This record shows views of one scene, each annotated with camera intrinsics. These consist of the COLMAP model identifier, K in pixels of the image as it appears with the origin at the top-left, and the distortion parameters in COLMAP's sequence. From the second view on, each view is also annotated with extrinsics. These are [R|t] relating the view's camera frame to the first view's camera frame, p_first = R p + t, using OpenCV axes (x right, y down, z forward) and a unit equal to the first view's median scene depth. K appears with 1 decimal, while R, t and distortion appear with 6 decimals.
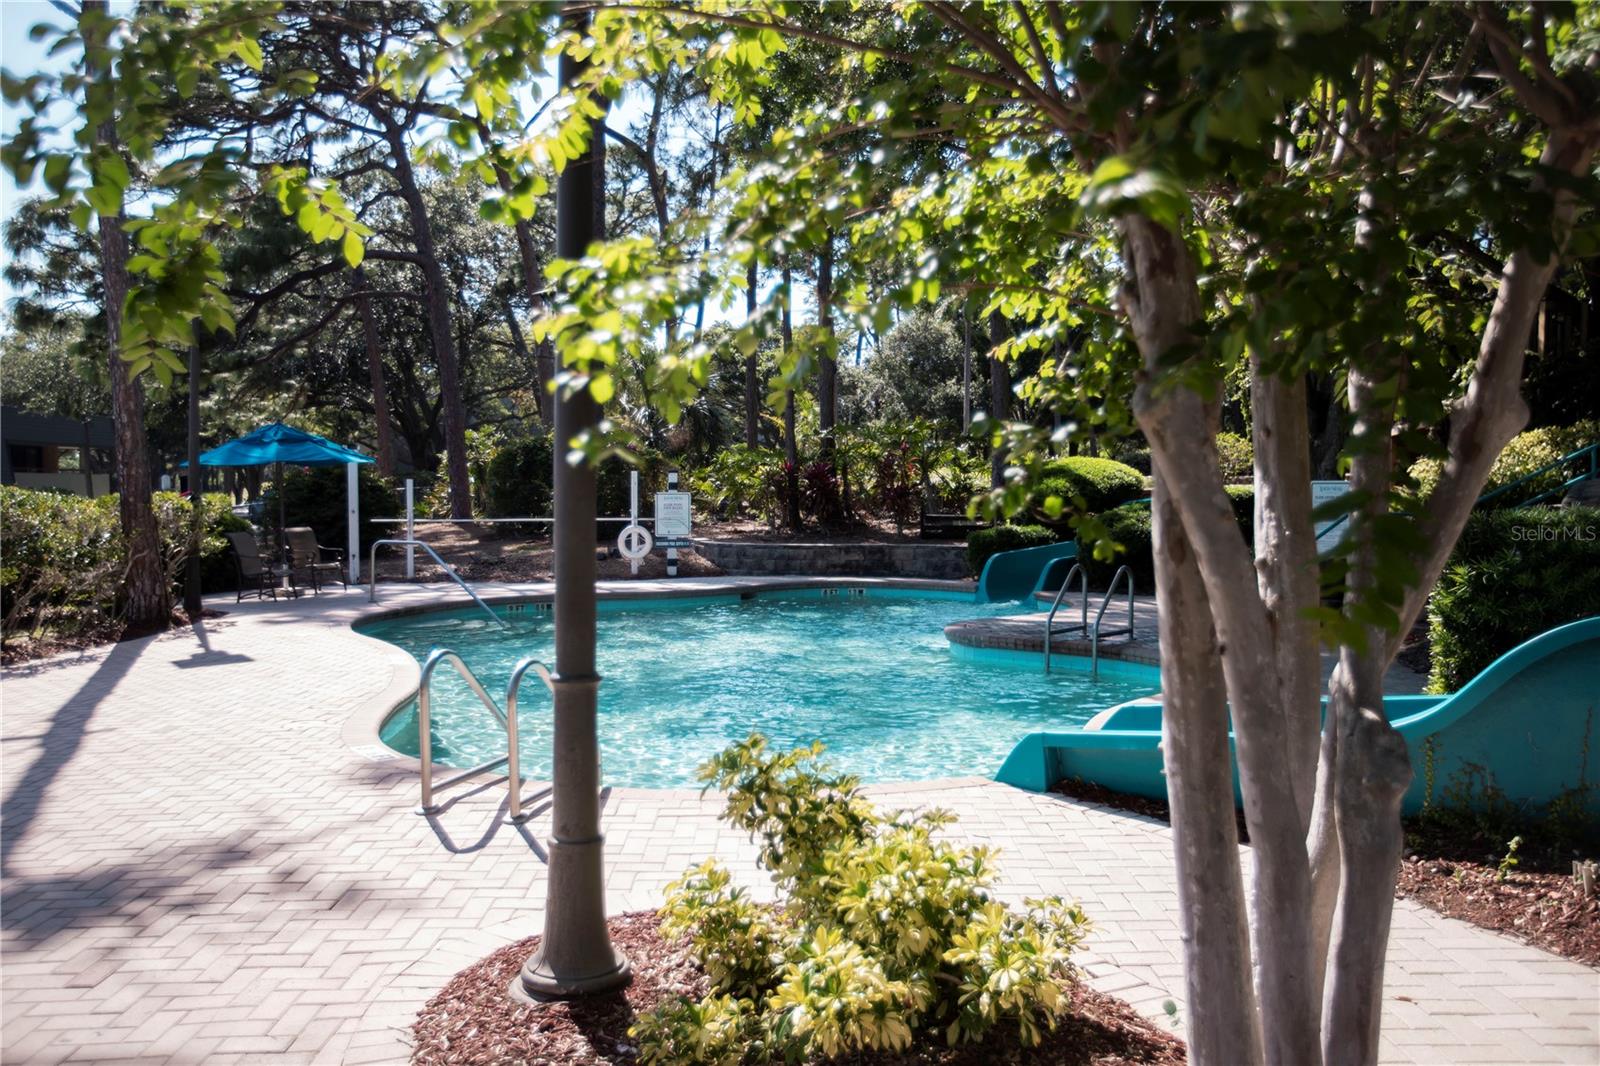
lens RADIAL K [[1299.4, 0, 800.0], [0, 1299.4, 533.0], [0, 0, 1]] dist [-0.005458, -0.001528]
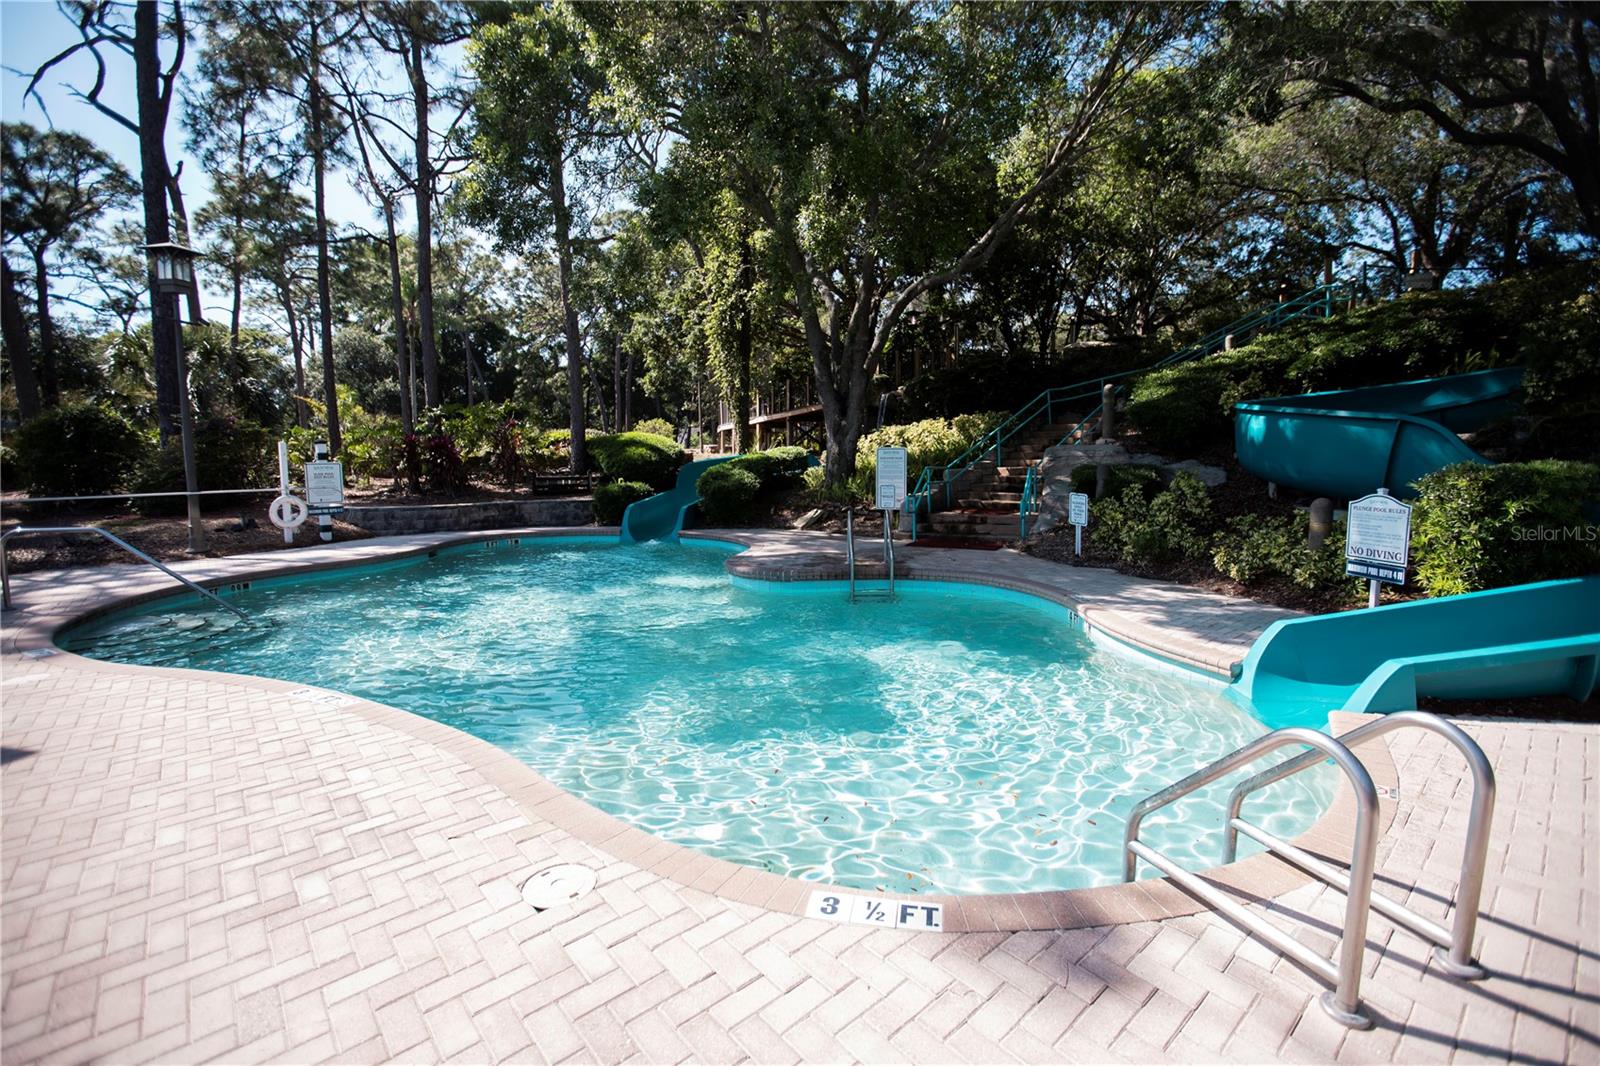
lens RADIAL K [[749.6, 0, 800.0], [0, 749.6, 533.0], [0, 0, 1]] dist [-0.011287, 0.000370]
pose [[0.744783, -0.077001, 0.662849, -0.213137], [0.033869, 0.996402, 0.077693, -0.007879], [-0.666447, -0.035415, 0.744711, 0.296602]]
